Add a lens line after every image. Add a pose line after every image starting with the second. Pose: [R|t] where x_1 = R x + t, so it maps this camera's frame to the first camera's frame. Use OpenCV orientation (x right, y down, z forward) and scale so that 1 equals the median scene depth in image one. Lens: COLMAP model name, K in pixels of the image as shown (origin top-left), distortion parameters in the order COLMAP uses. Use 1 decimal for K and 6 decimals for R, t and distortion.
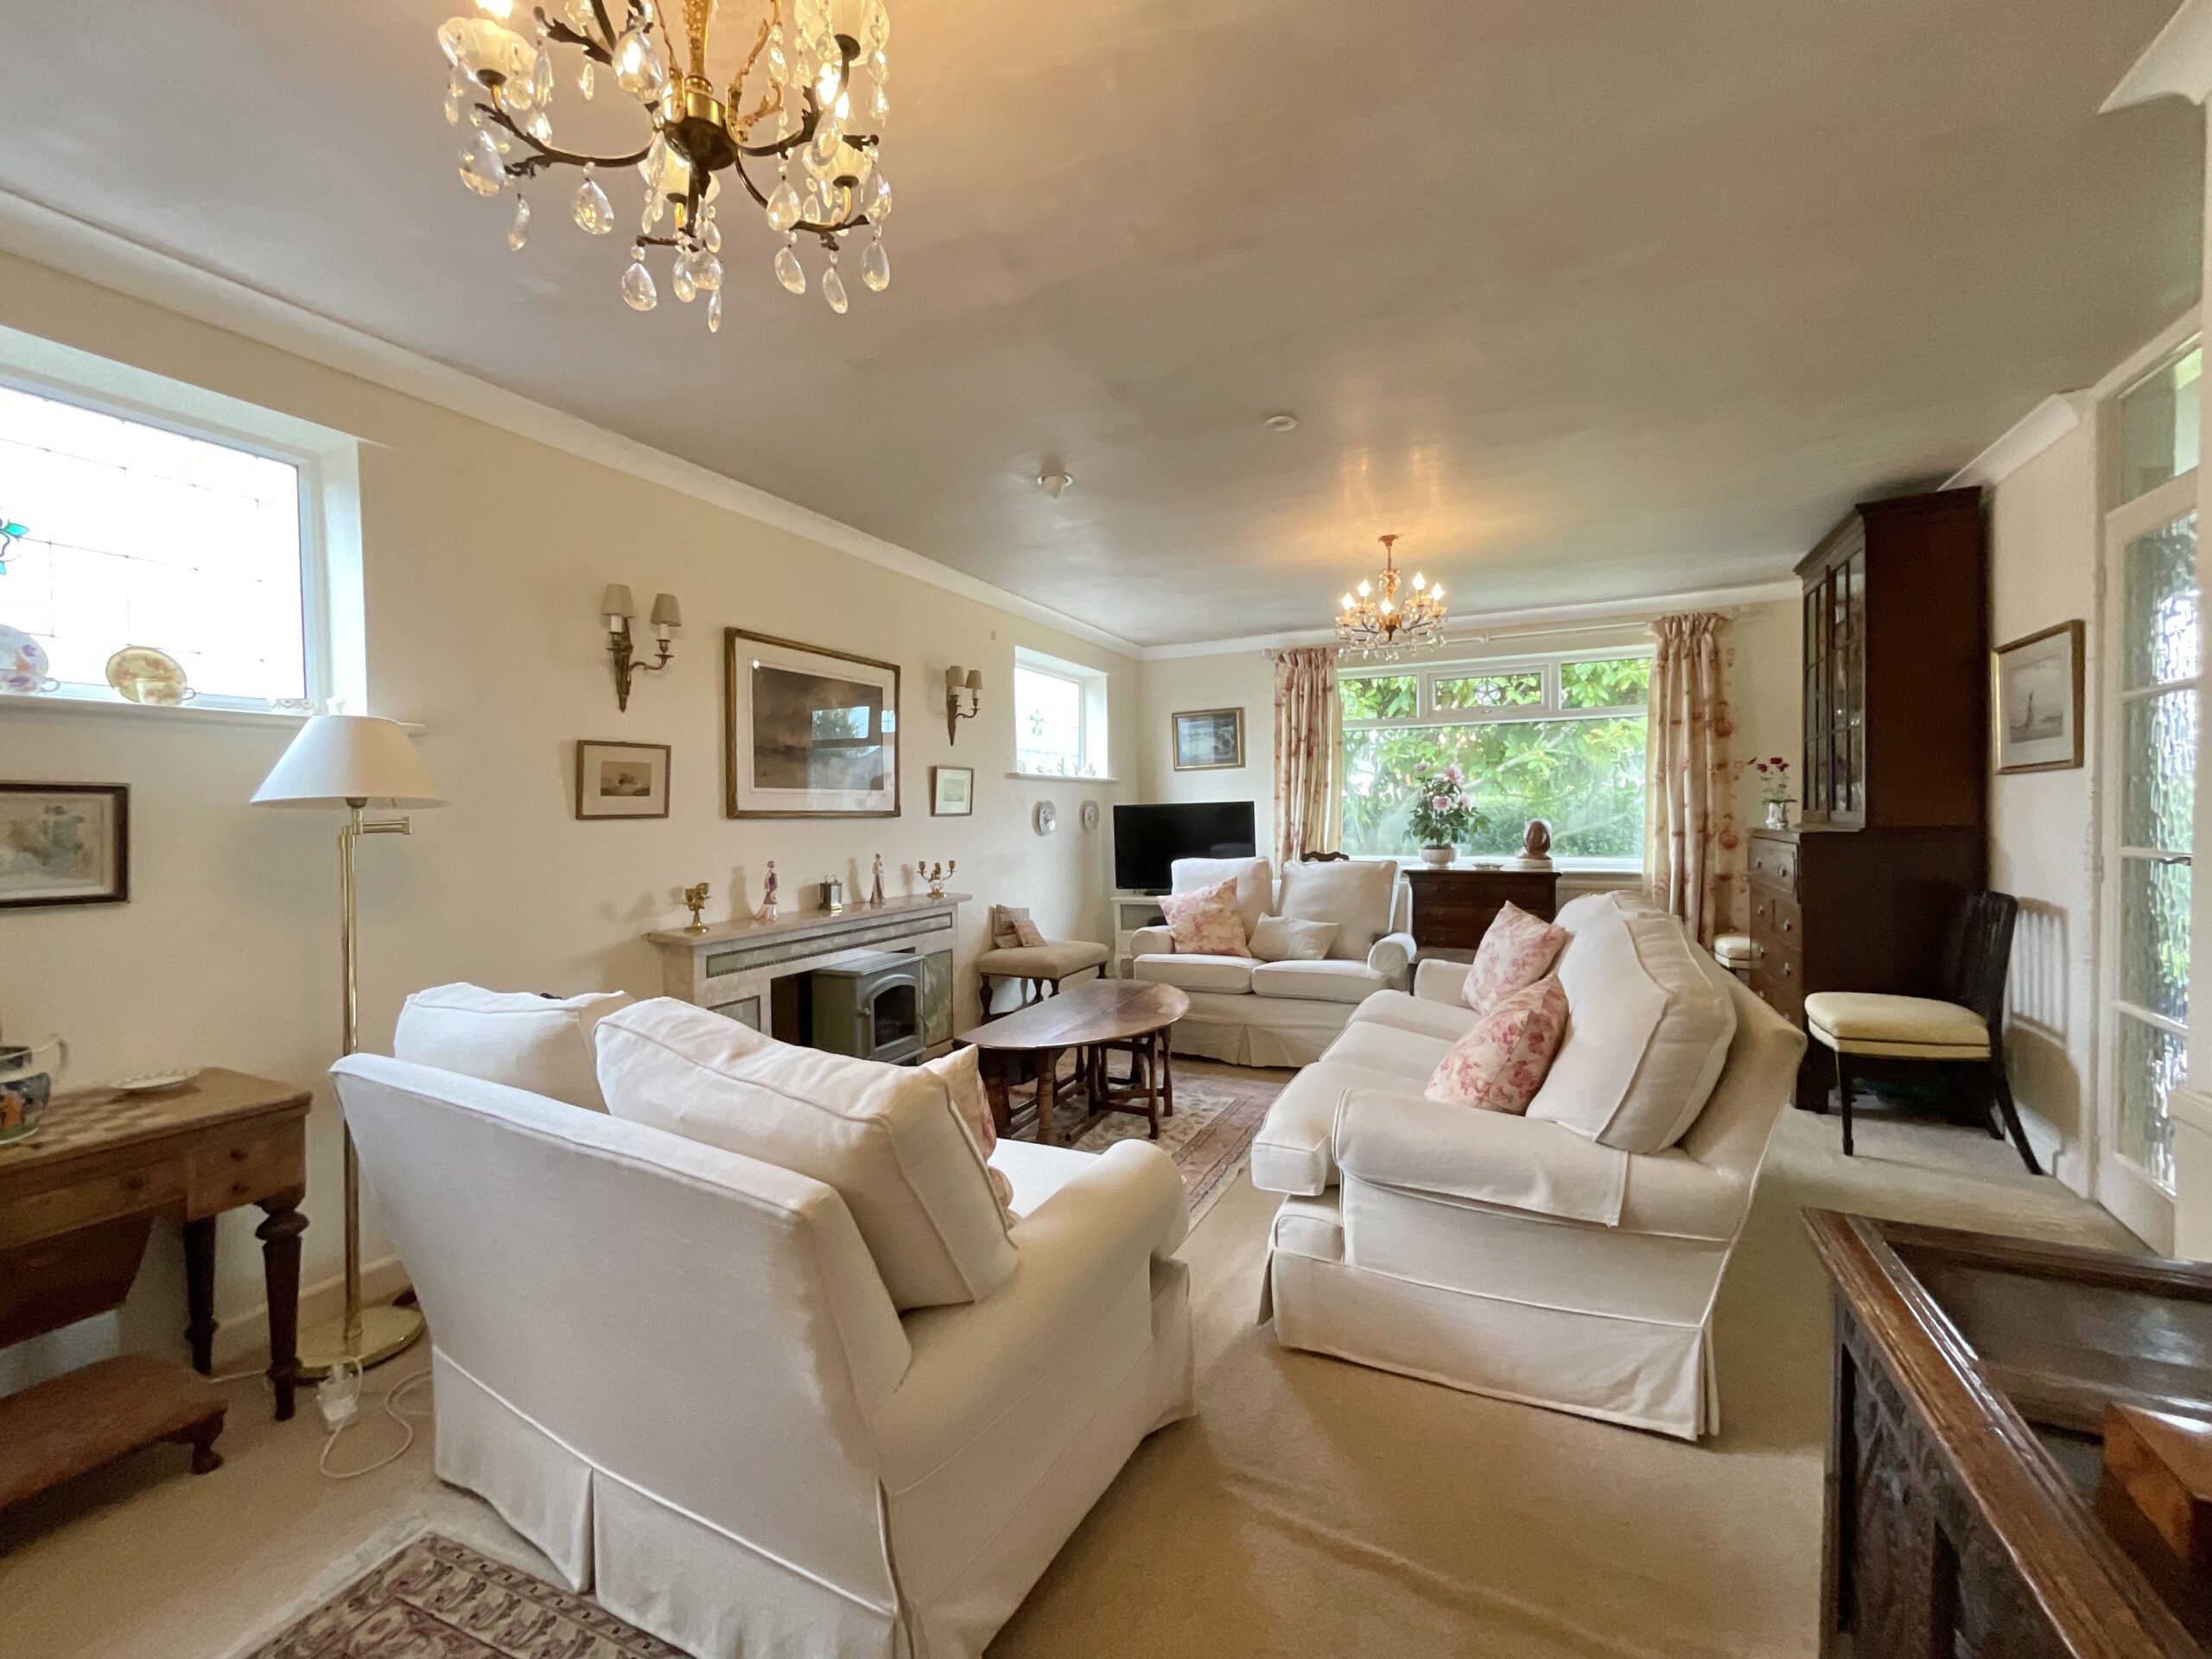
lens RADIAL K [[891.1, 0, 1111.7], [0, 891.1, 823.2], [0, 0, 1]] dist [-0.007858, 0.000666]
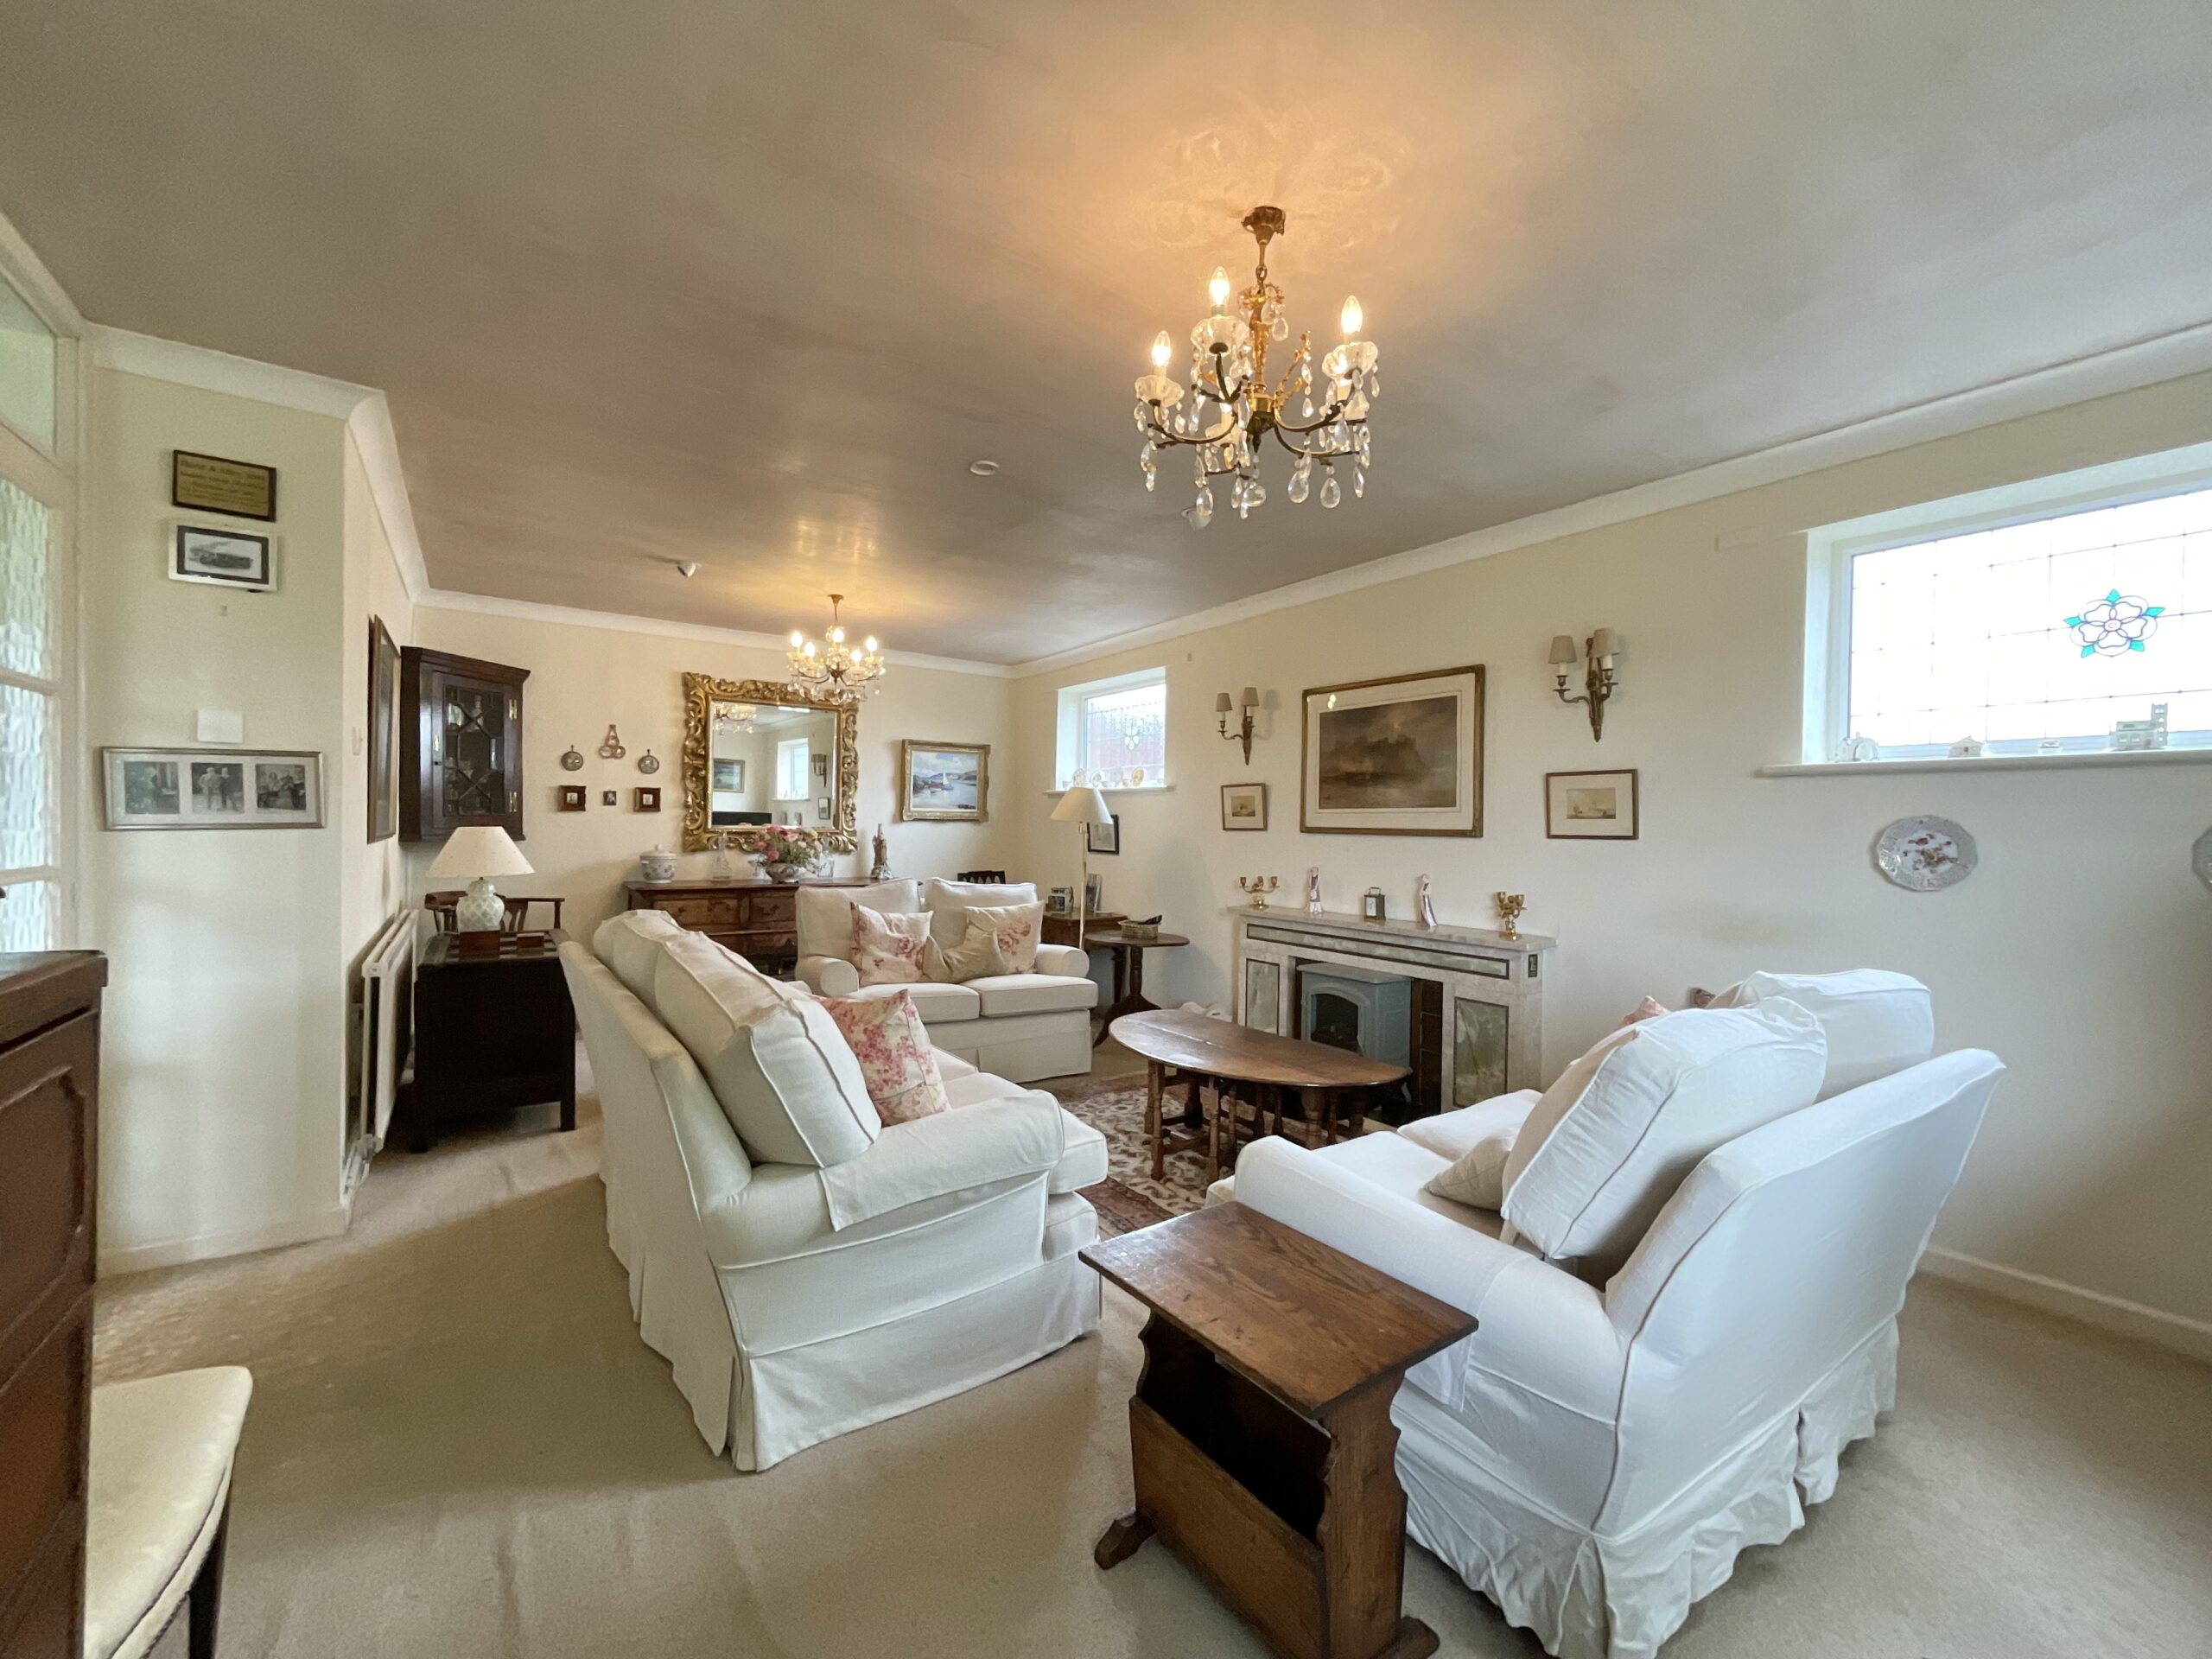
lens RADIAL K [[891.1, 0, 1107.6], [0, 891.1, 830.1], [0, 0, 1]] dist [-0.007858, 0.000666]
pose [[-0.485874, -0.004307, -0.874018, 0.814145], [-0.030968, 0.999445, 0.012290, -0.015091], [0.873480, 0.033038, -0.485737, 1.287389]]
